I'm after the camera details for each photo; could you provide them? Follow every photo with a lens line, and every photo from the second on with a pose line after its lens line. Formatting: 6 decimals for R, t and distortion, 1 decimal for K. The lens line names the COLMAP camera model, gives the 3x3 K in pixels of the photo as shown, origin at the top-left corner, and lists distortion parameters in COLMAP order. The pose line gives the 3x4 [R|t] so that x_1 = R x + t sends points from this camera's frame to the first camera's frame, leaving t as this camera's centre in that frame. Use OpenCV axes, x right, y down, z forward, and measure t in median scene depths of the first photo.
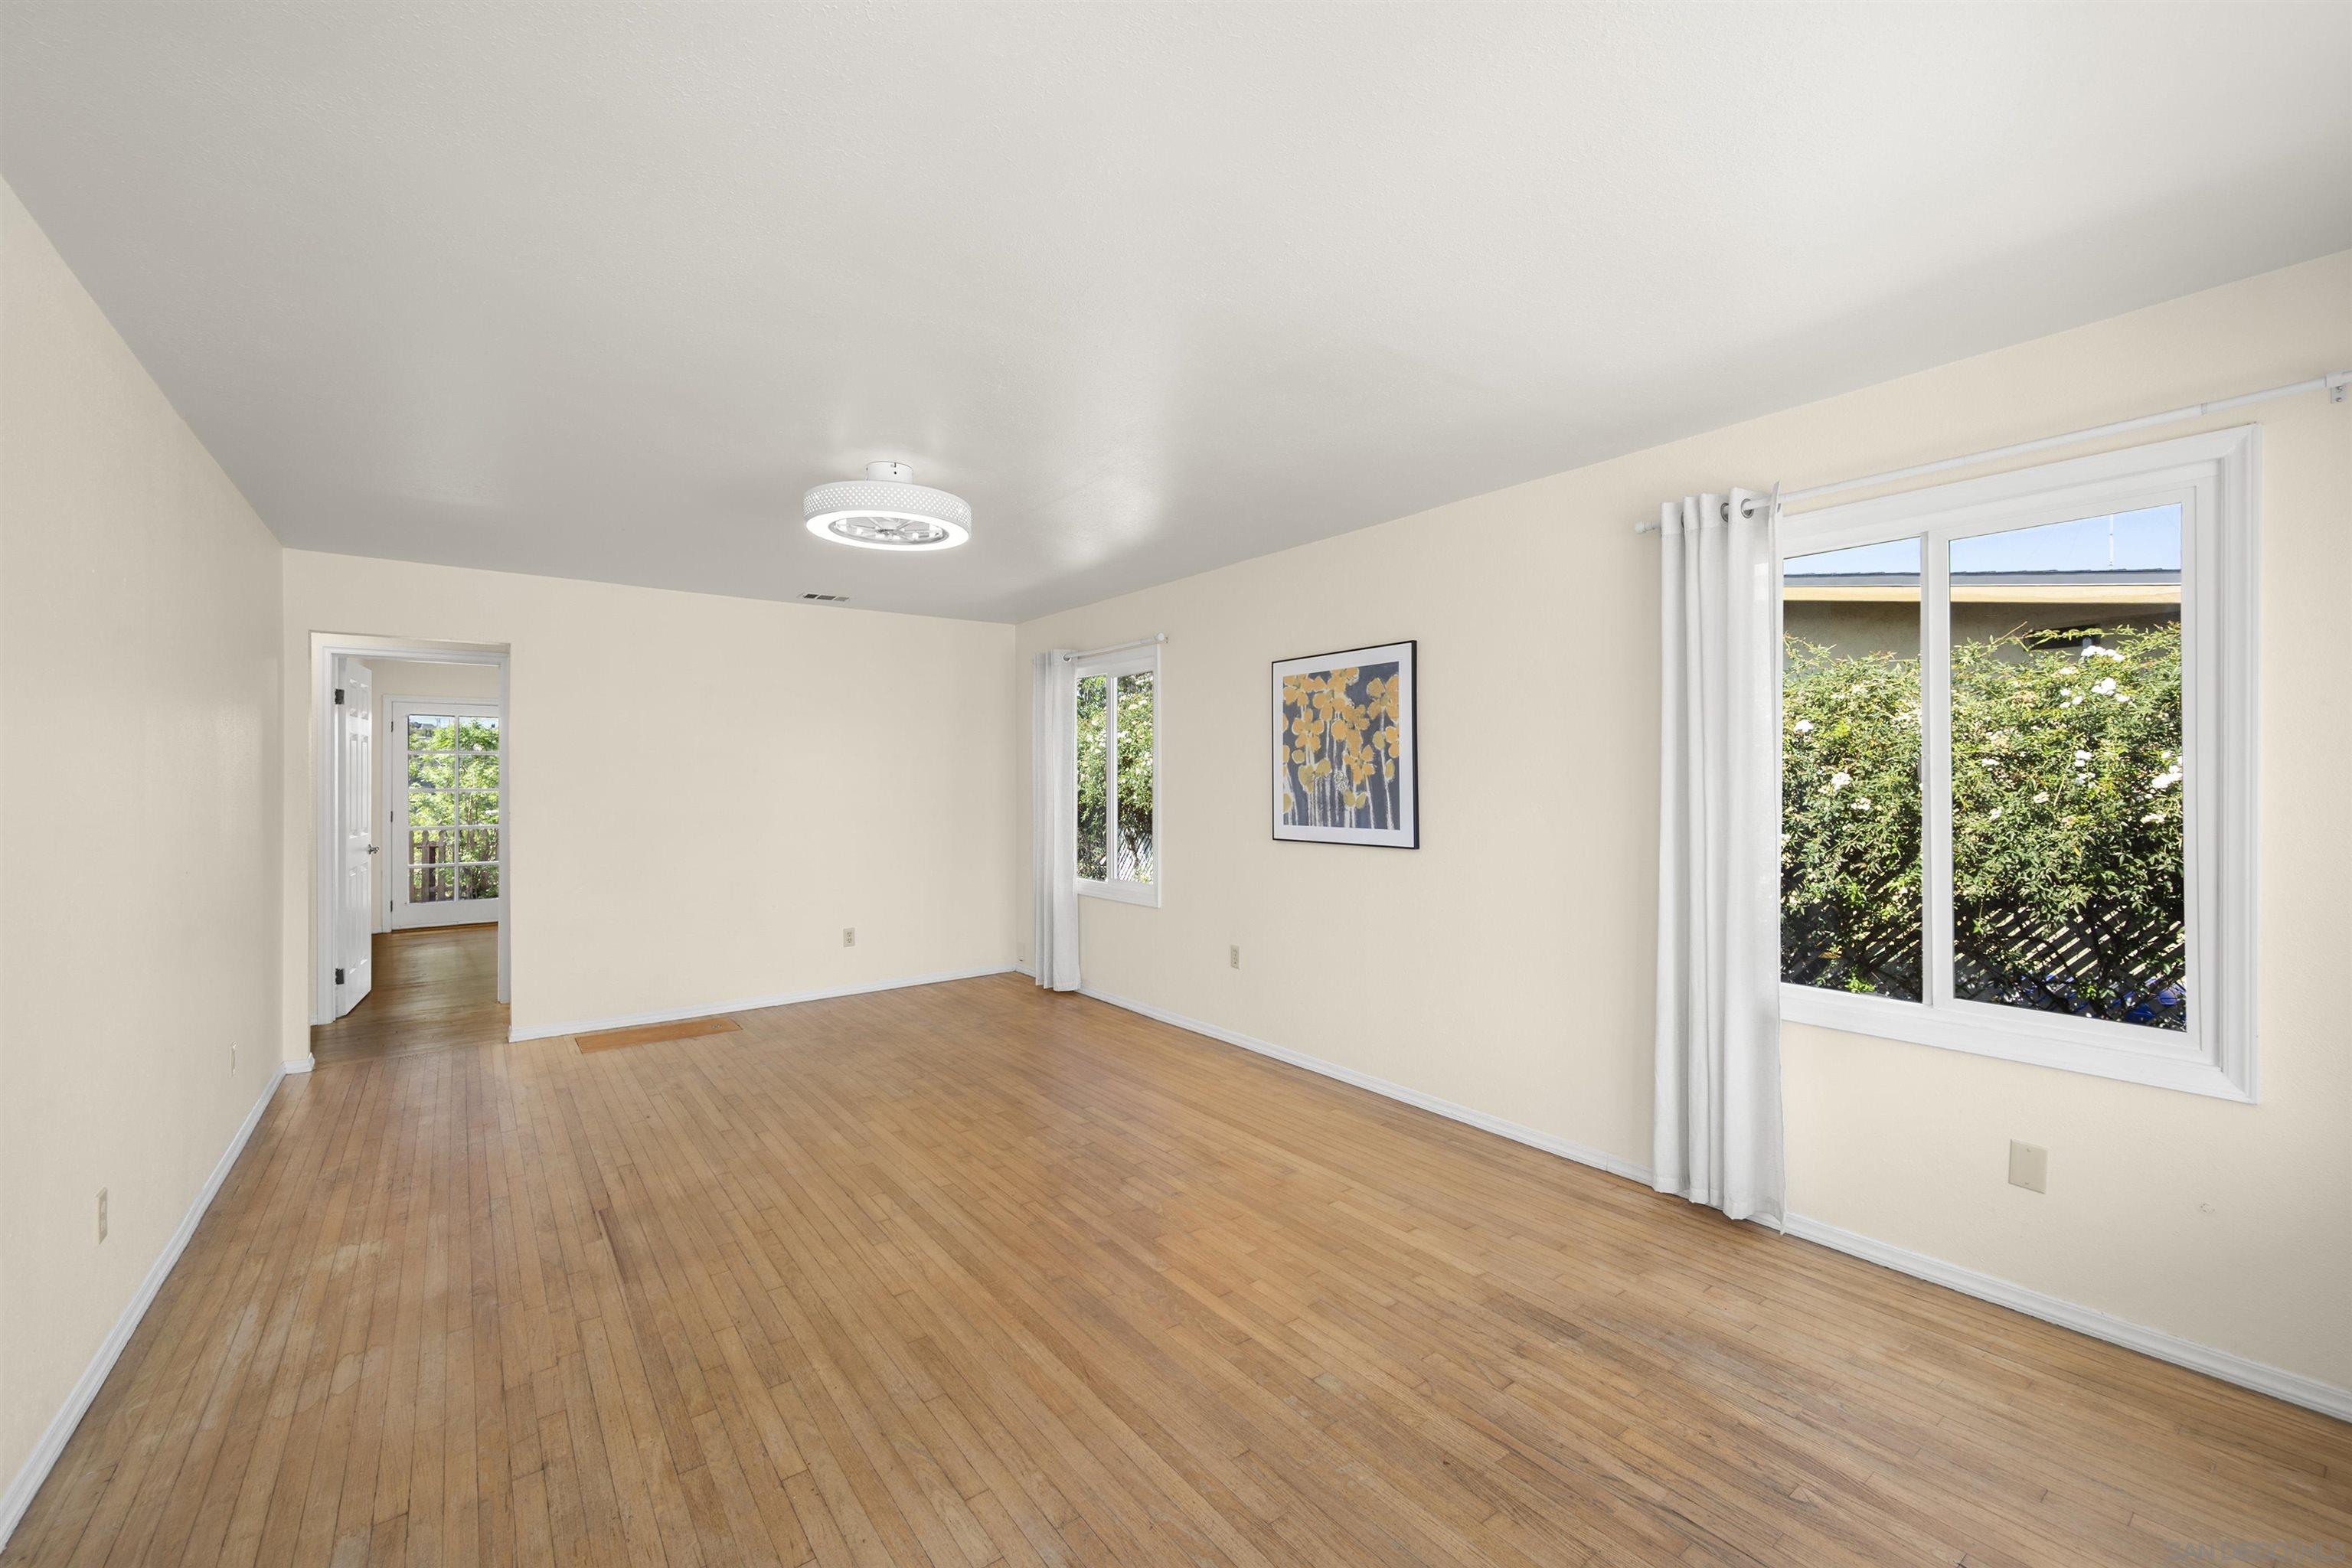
lens RADIAL K [[940.5, 0, 1170.9], [0, 940.5, 777.8], [0, 0, 1]] dist [0.000646, 0.000056]
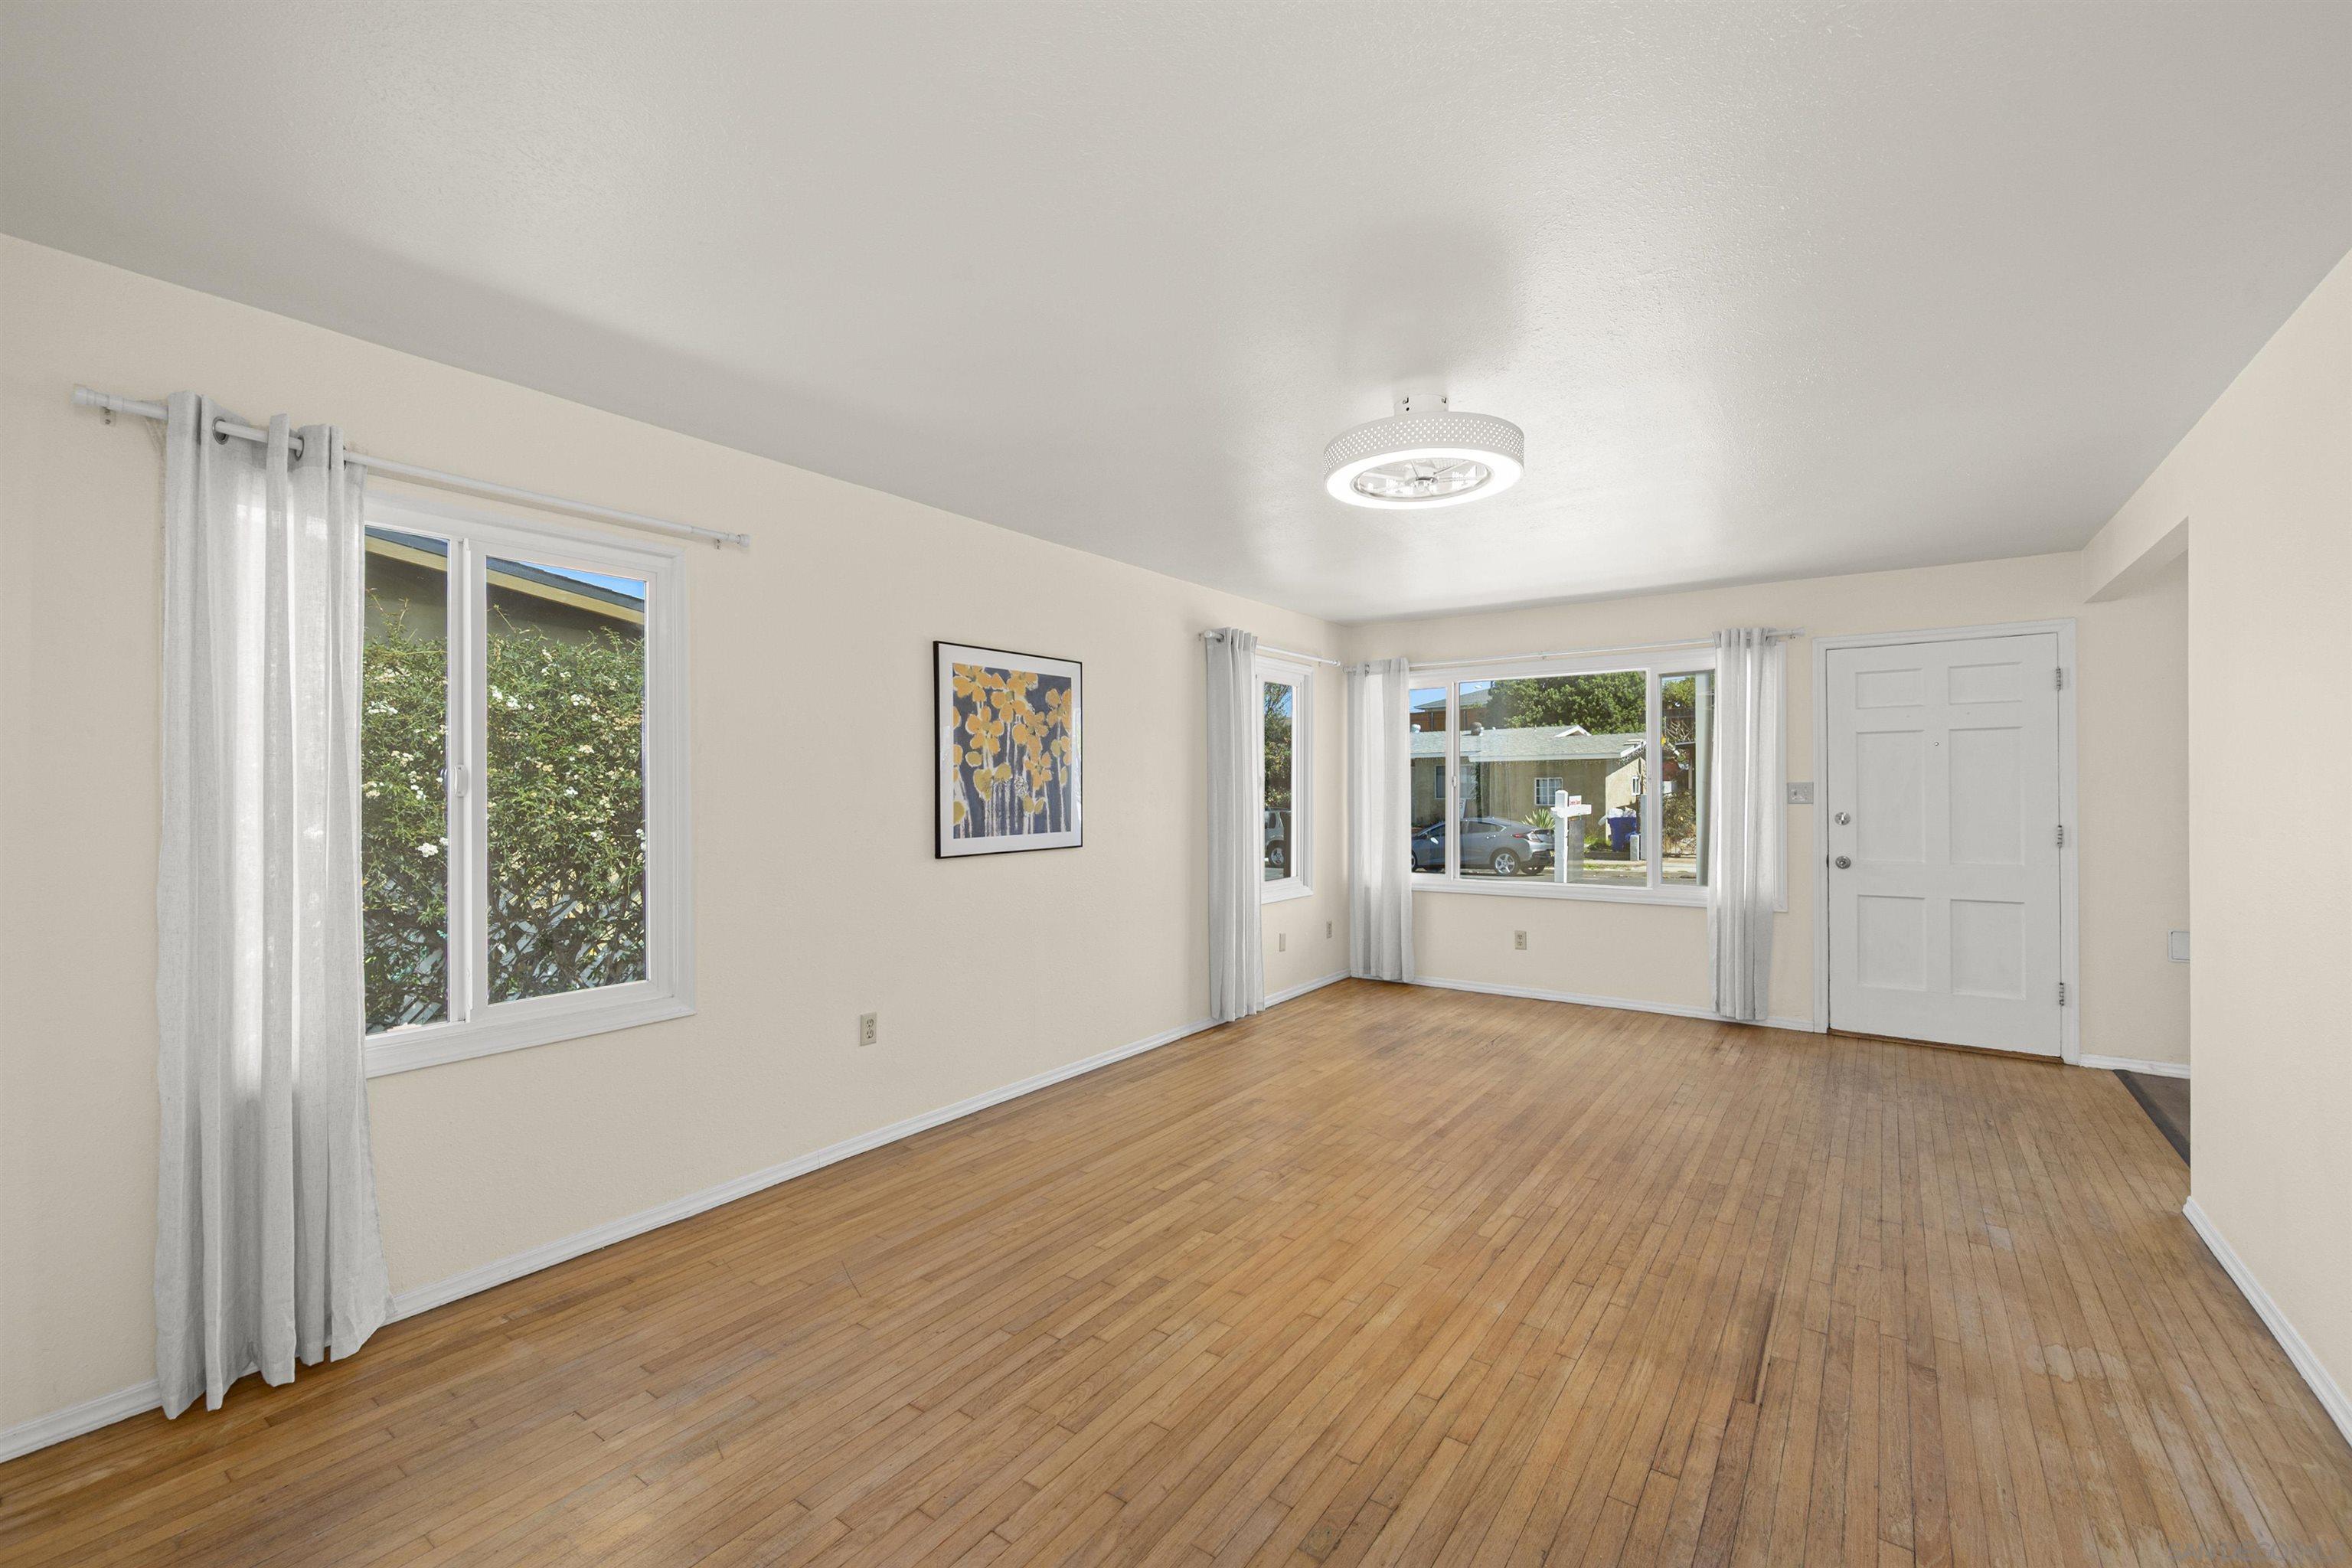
lens RADIAL K [[964.2, 0, 1176.7], [0, 964.2, 791.7], [0, 0, 1]] dist [-0.000893, -0.000016]
pose [[-0.284492, -0.000502, 0.958678, -0.862420], [0.002629, 0.999996, 0.001304, 0.008015], [-0.958675, 0.002891, -0.284489, 1.188965]]
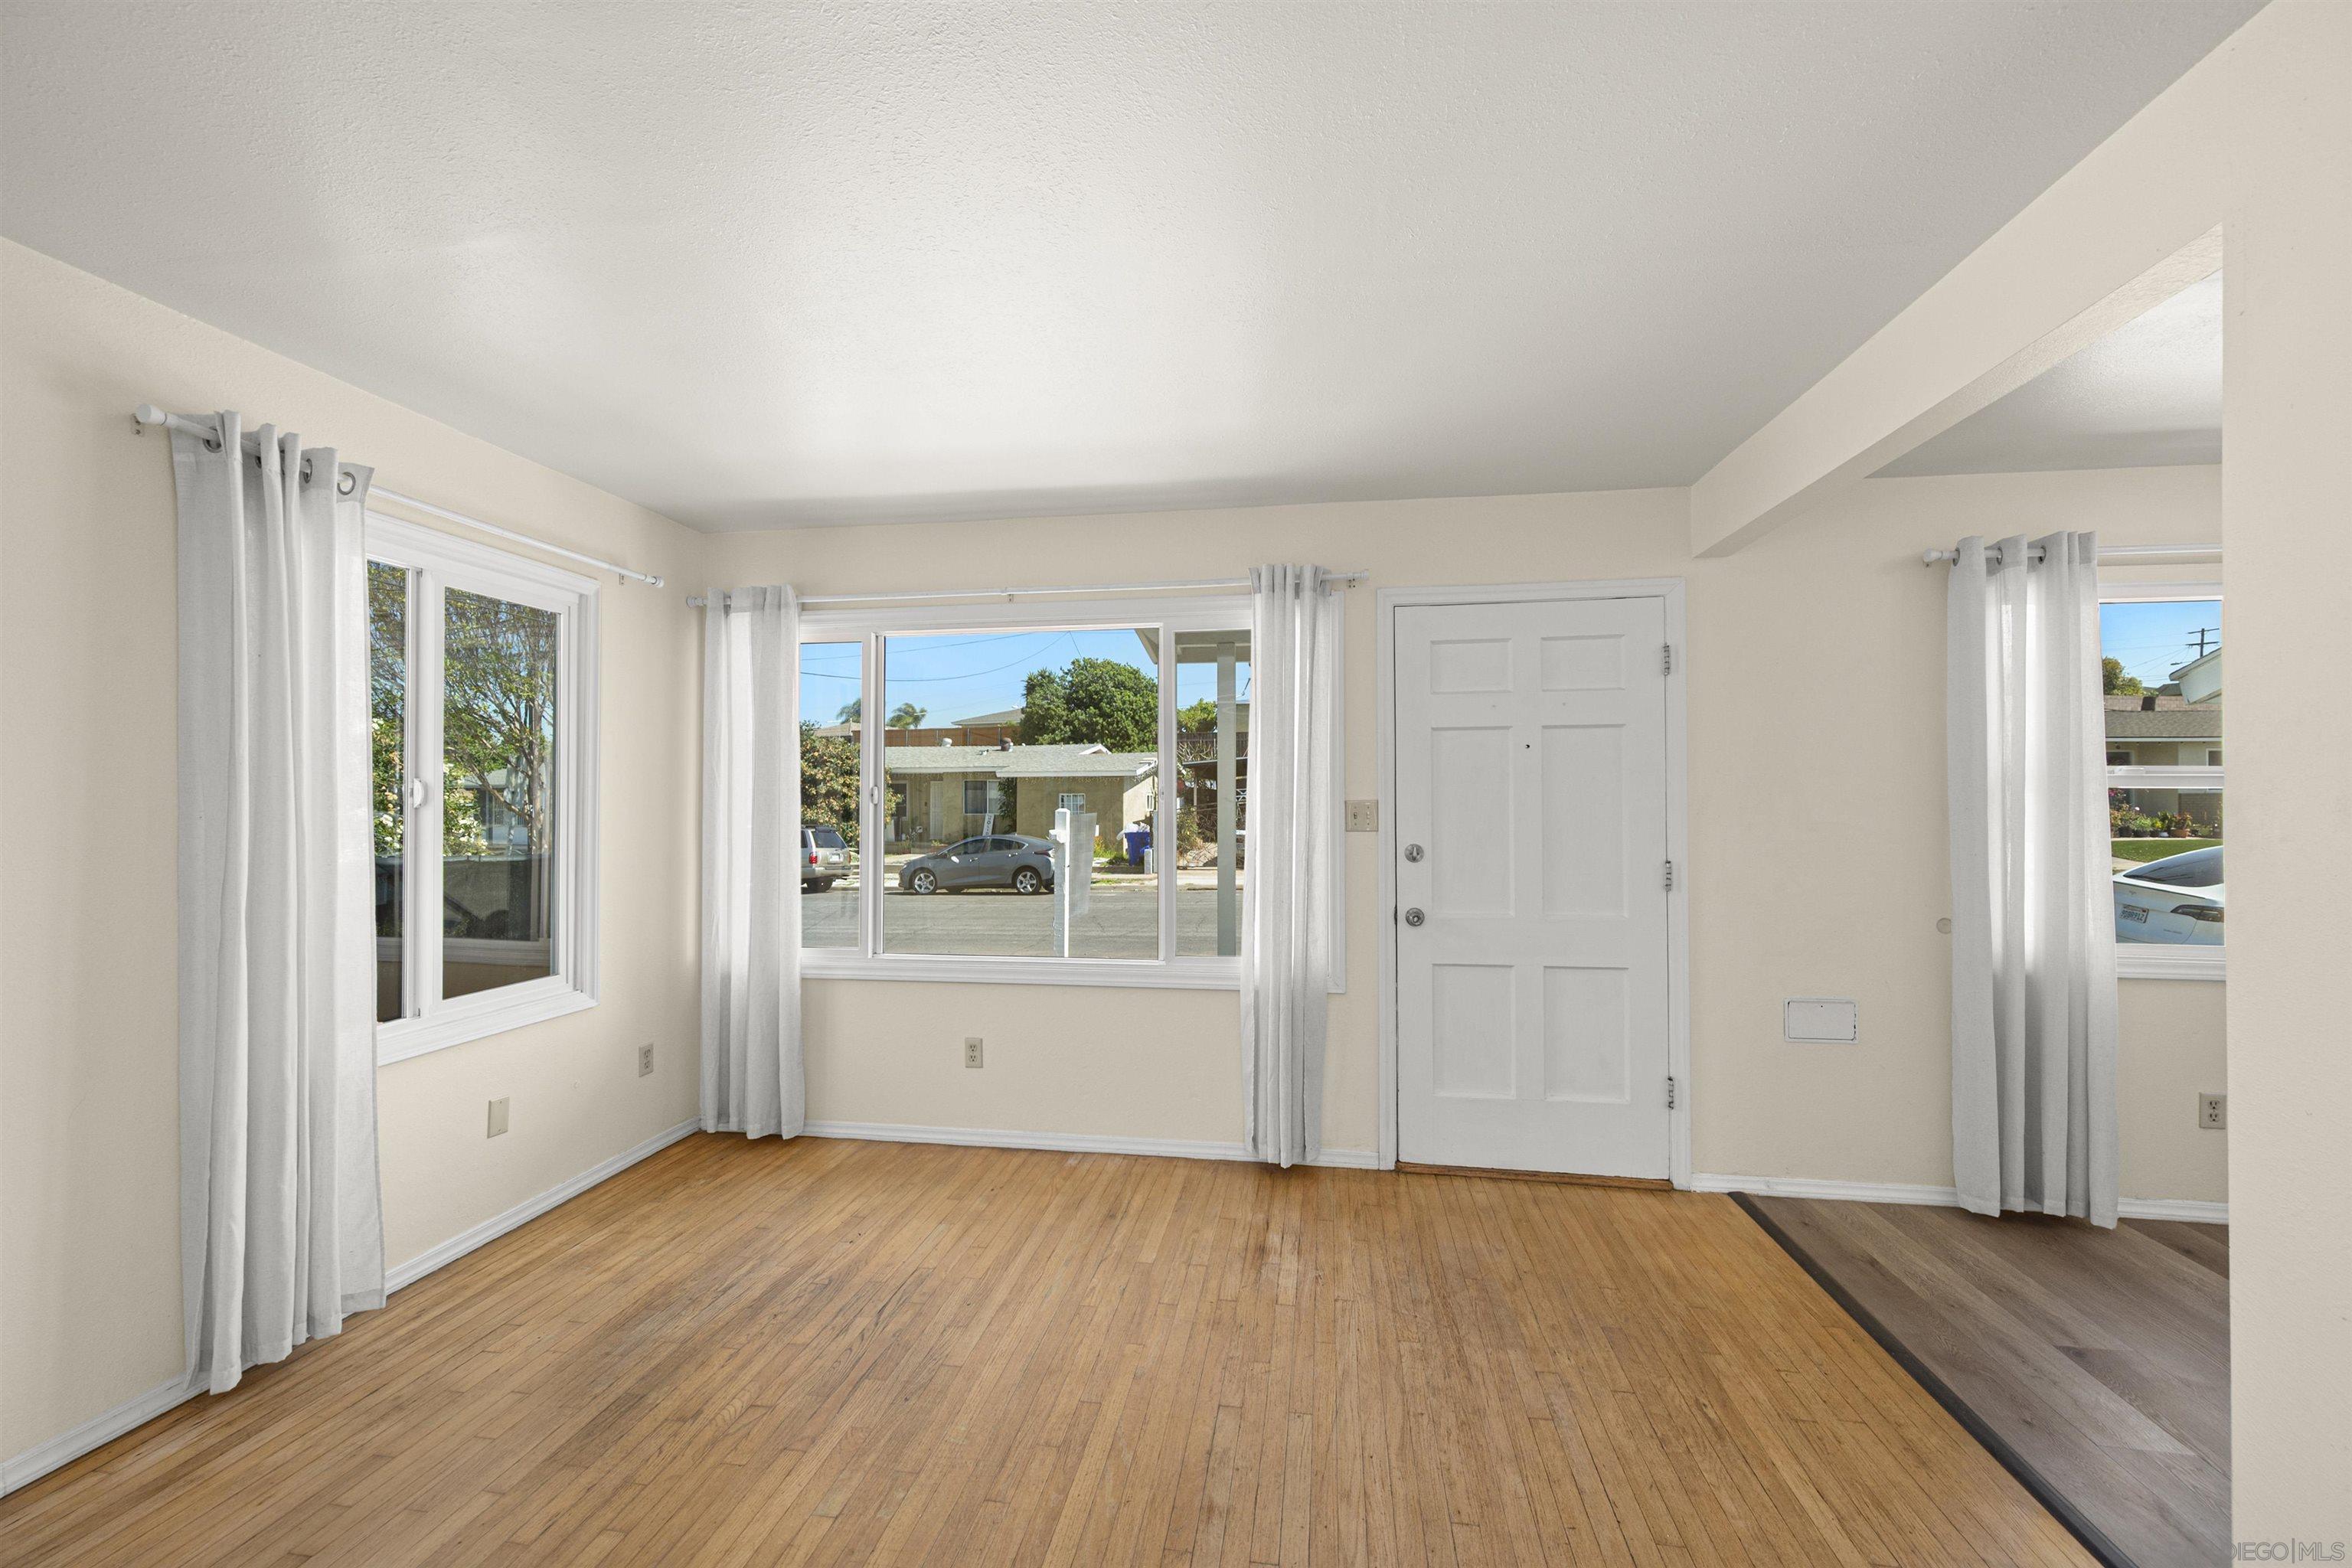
lens RADIAL K [[926.0, 0, 1178.9], [0, 926.0, 791.5], [0, 0, 1]] dist [-0.000748, -0.000127]
pose [[-0.691415, 0.010646, 0.722379, -0.350189], [0.000709, 0.999901, -0.014058, 0.003198], [-0.722457, -0.009208, -0.691354, 0.716593]]
